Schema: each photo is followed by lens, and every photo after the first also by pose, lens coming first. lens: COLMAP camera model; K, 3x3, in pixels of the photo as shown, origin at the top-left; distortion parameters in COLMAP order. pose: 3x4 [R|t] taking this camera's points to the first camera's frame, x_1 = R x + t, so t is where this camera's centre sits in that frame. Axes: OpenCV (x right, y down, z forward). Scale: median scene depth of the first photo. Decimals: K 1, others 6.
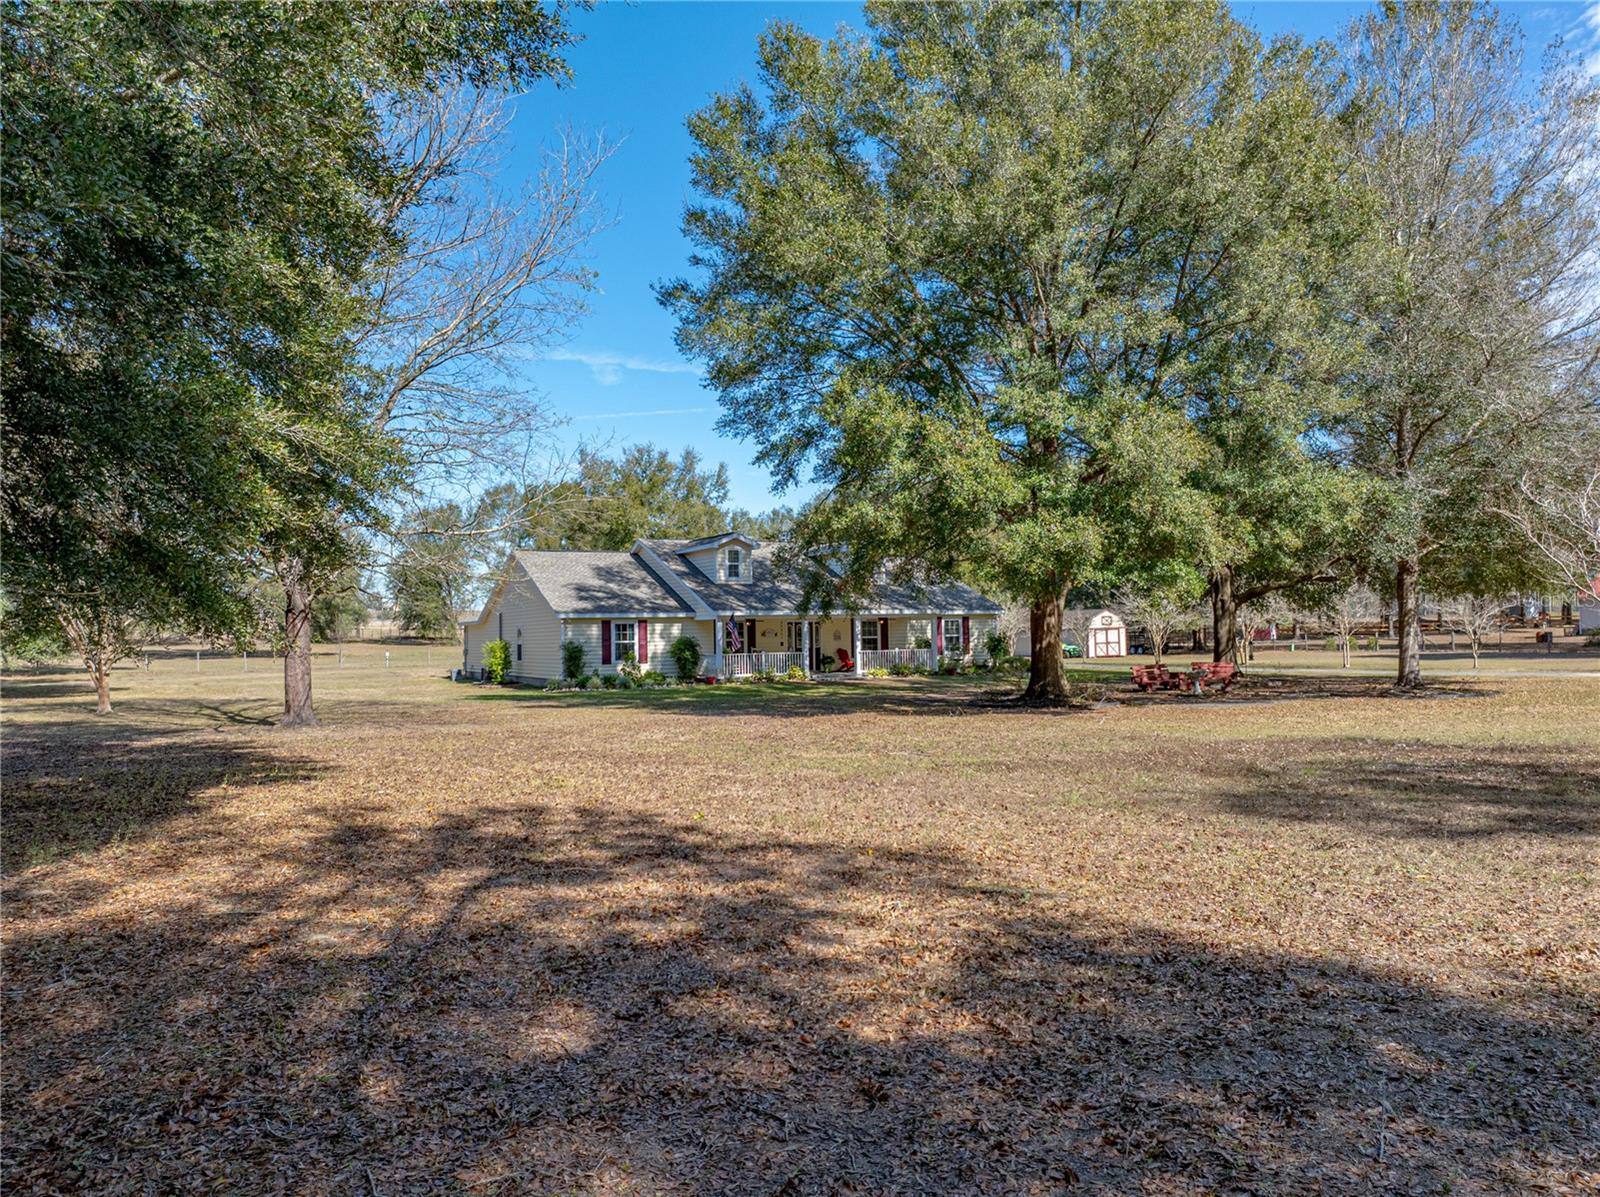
lens RADIAL K [[1118.2, 0, 793.9], [0, 1118.2, 598.6], [0, 0, 1]] dist [0.001253, 0.002017]
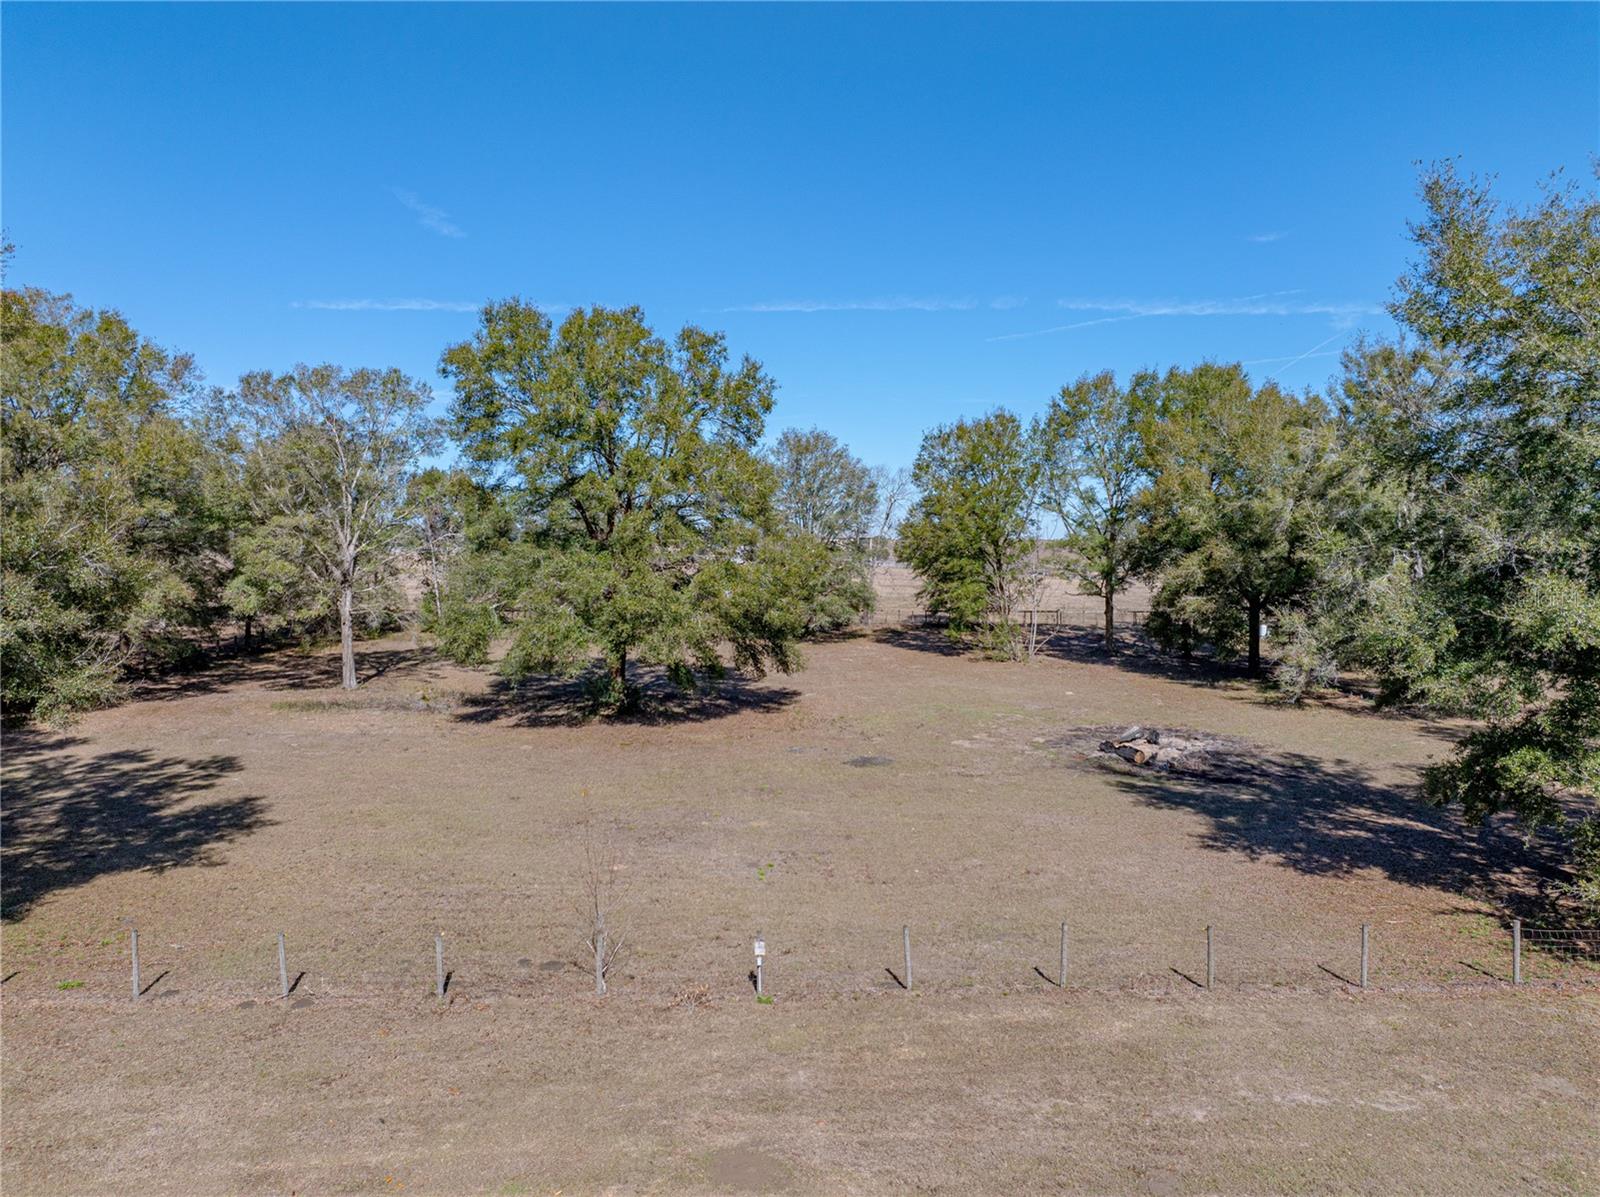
lens RADIAL K [[1135.5, 0, 829.9], [0, 1135.5, 601.1], [0, 0, 1]] dist [-0.028386, 0.016863]
pose [[0.902157, 0.025216, -0.430671, -0.460605], [0.007673, 0.997195, 0.074459, -0.115269], [0.431340, -0.070478, 0.899432, 1.481882]]
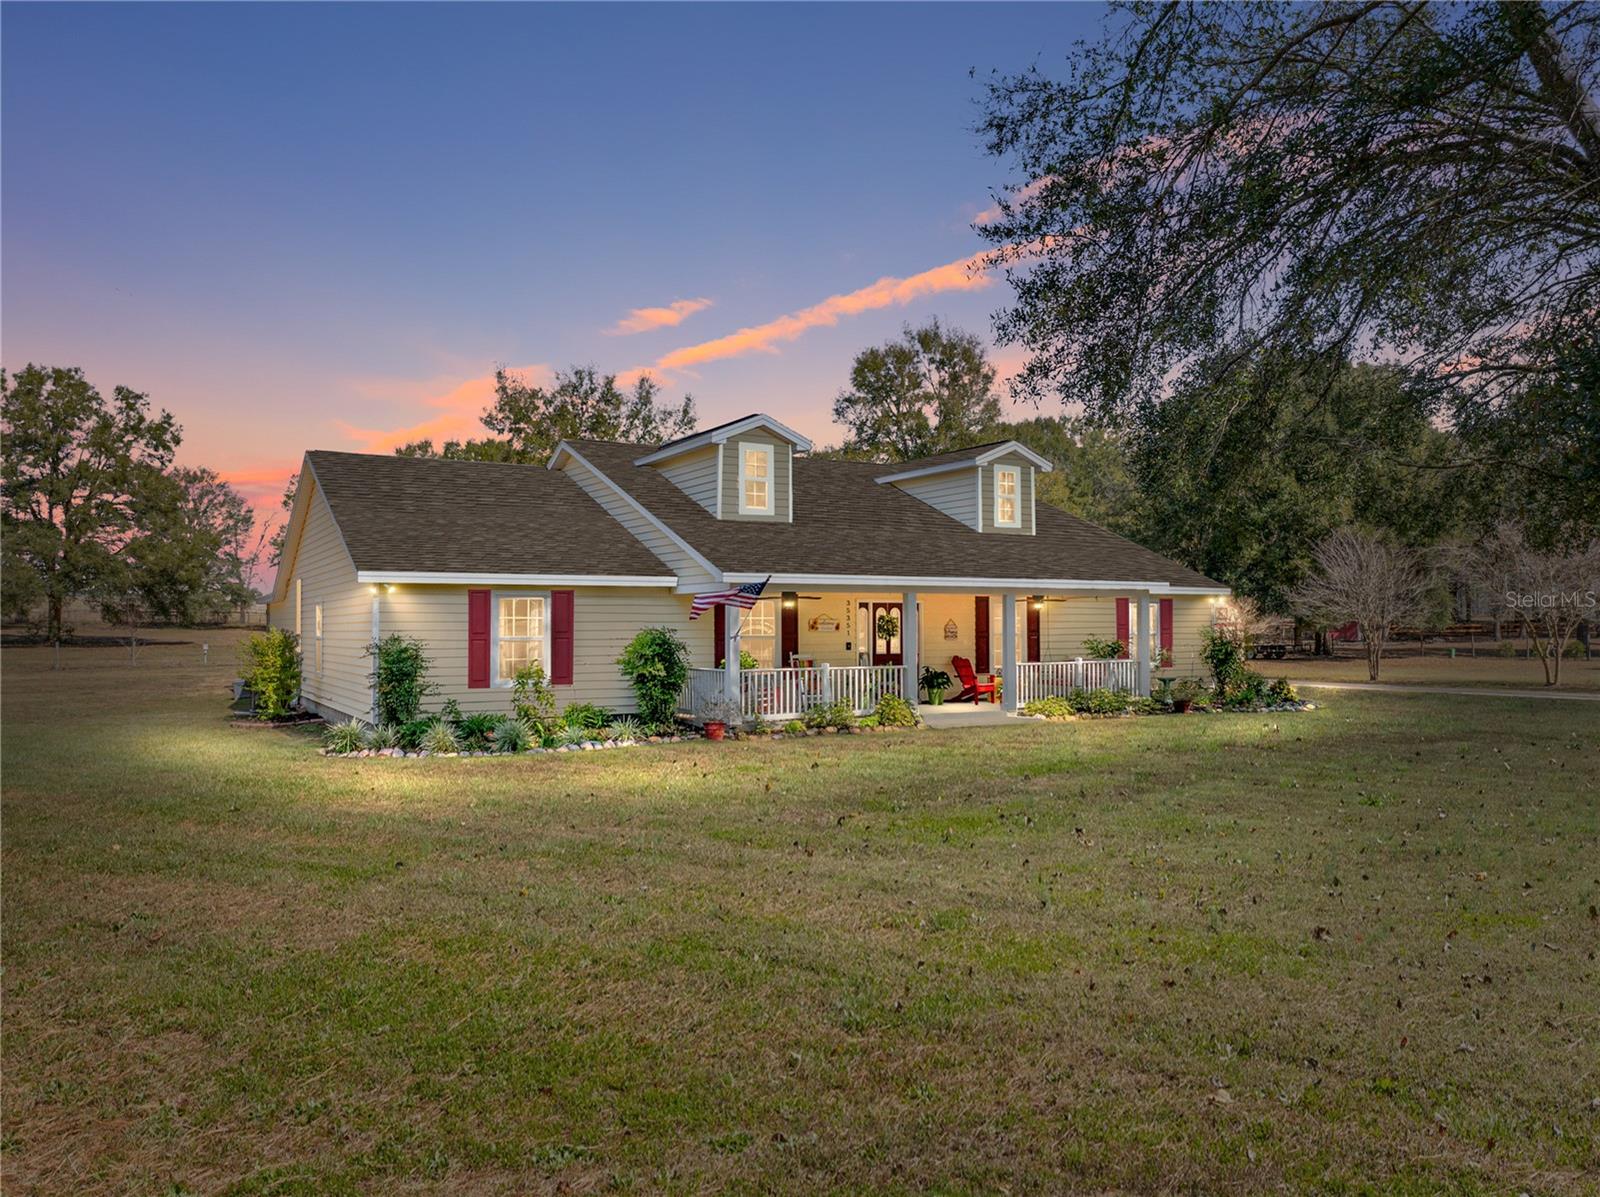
lens RADIAL K [[1135.5, 0, 798.2], [0, 1135.5, 600.8], [0, 0, 1]] dist [-0.028386, 0.016863]
pose [[0.998631, 0.014687, 0.050206, -0.057866], [-0.015164, 0.999843, 0.009127, 0.016249], [-0.050064, -0.009876, 0.998697, 0.501182]]
